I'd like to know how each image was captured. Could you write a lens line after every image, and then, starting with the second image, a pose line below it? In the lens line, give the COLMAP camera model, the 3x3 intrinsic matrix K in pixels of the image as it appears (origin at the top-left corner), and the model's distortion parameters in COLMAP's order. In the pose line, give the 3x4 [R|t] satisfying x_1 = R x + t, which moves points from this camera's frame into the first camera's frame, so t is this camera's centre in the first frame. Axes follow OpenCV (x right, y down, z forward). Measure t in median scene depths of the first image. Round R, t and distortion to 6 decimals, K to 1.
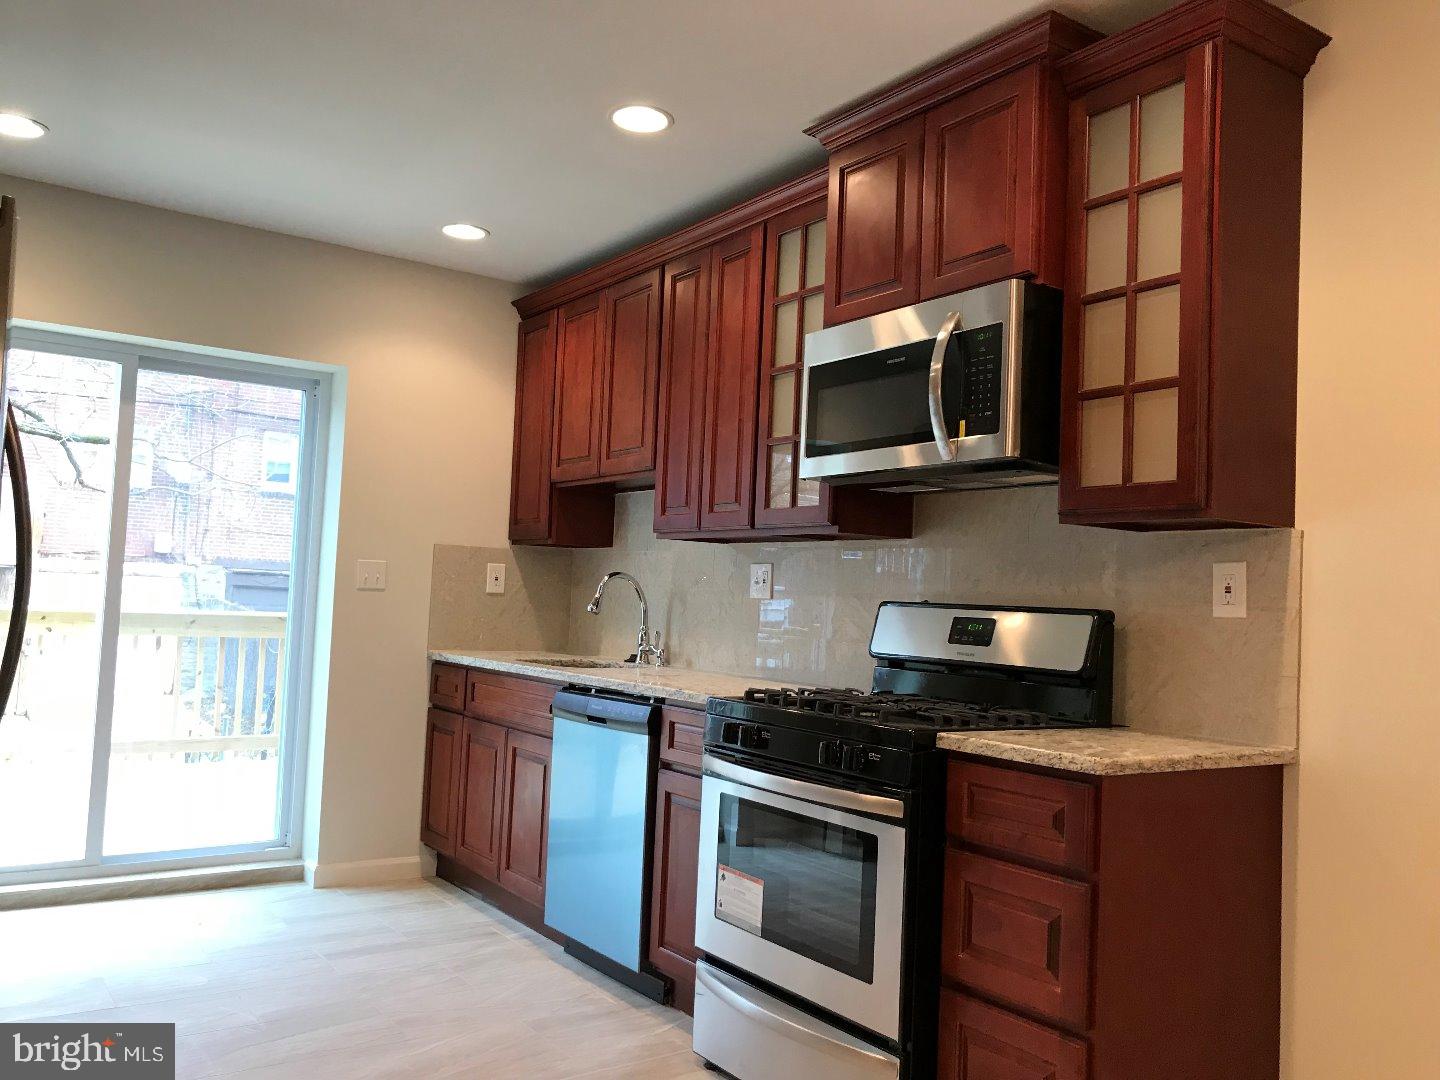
lens RADIAL K [[1185.7, 0, 717.1], [0, 1185.7, 526.5], [0, 0, 1]] dist [0.075519, -0.096524]
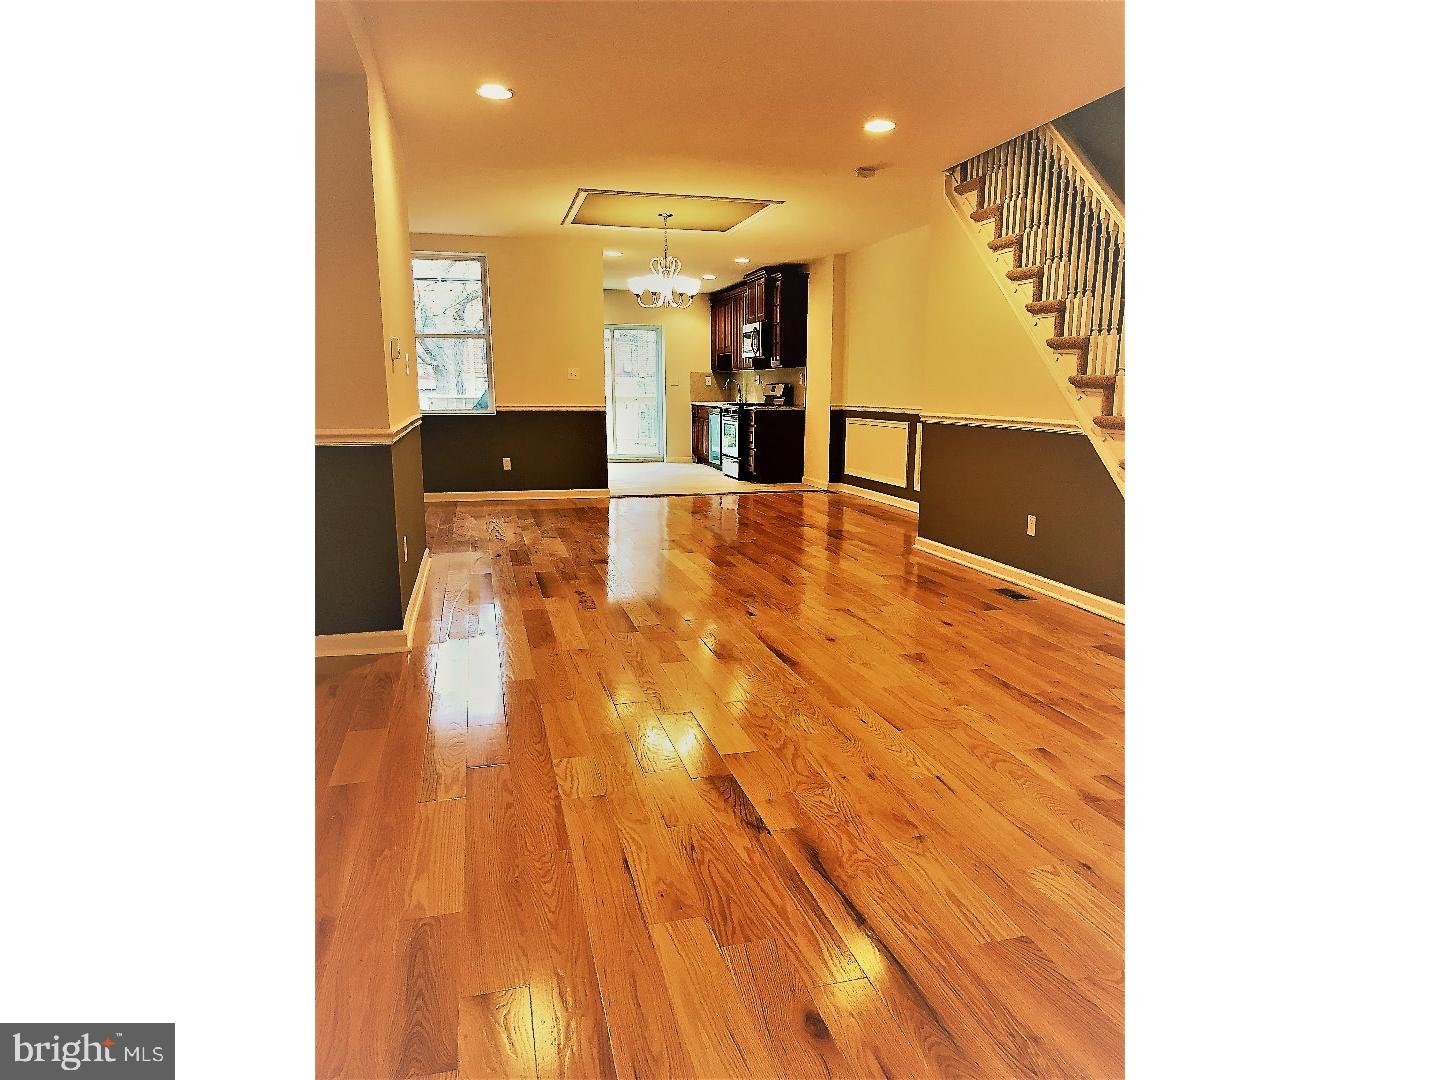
lens RADIAL K [[886.7, 0, 725.6], [0, 886.7, 530.1], [0, 0, 1]] dist [0.029858, -0.001147]
pose [[0.944491, 0.015115, -0.328189, 0.942211], [0.055441, 0.977282, 0.204562, -0.077584], [0.323825, -0.211402, 0.922197, -1.940491]]
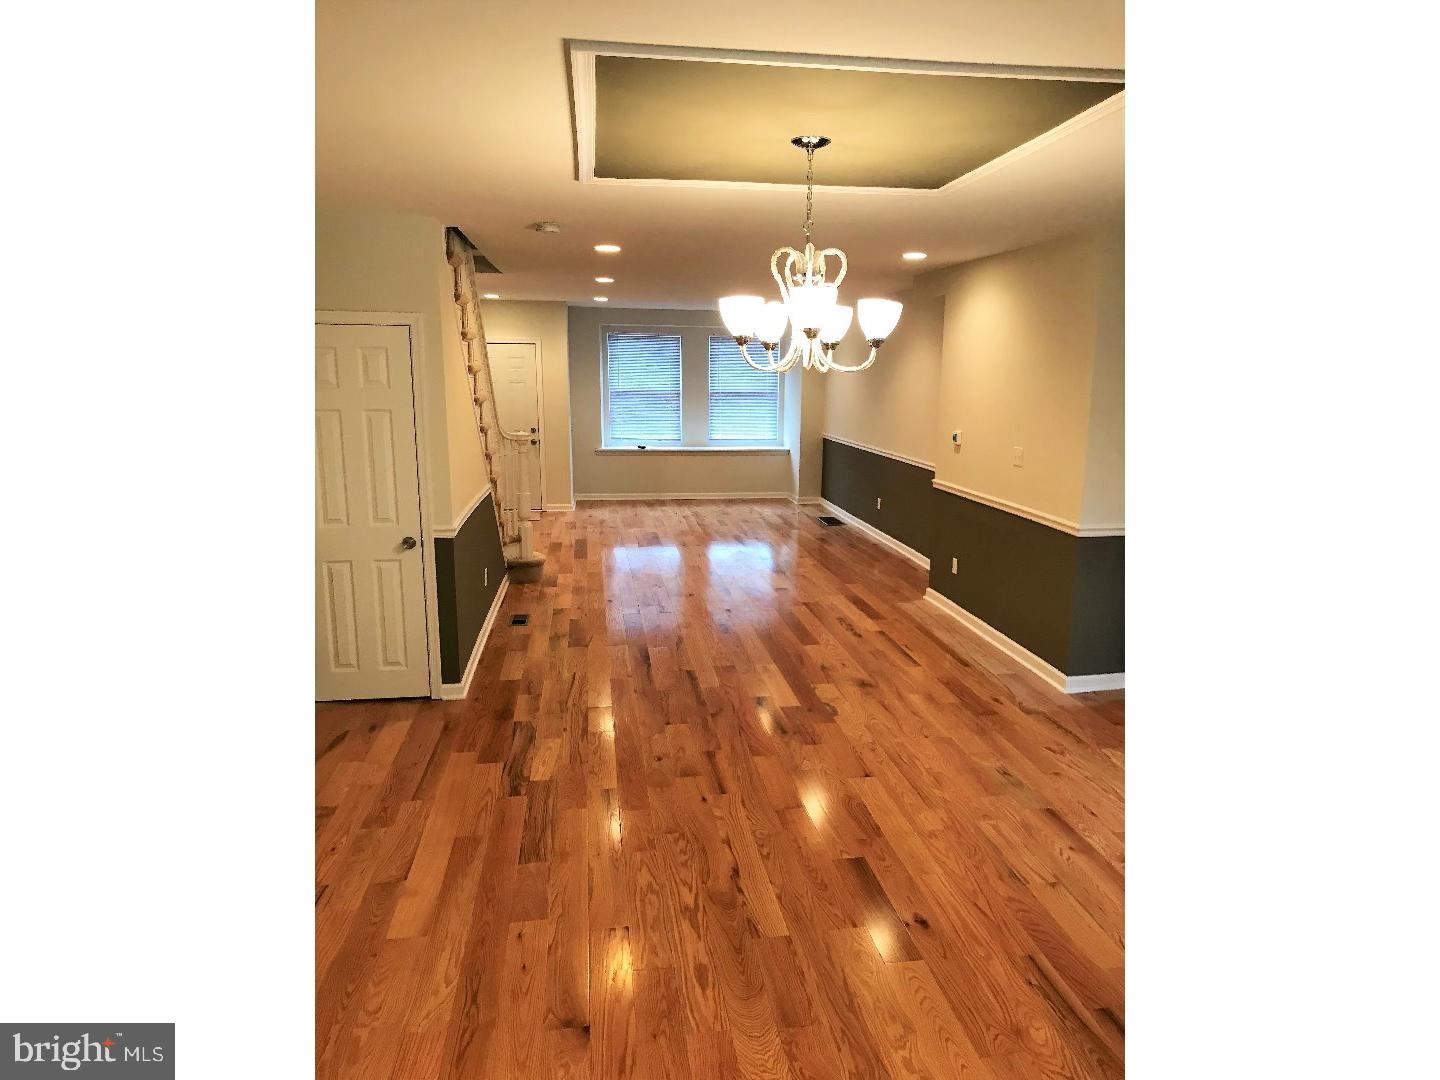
lens RADIAL K [[886.7, 0, 725.6], [0, 886.7, 530.1], [0, 0, 1]] dist [0.029858, -0.001147]
pose [[-0.898791, -0.128954, 0.418982, -0.066022], [-0.075384, 0.986983, 0.142060, -0.129749], [-0.431848, 0.096098, -0.896812, 0.560245]]
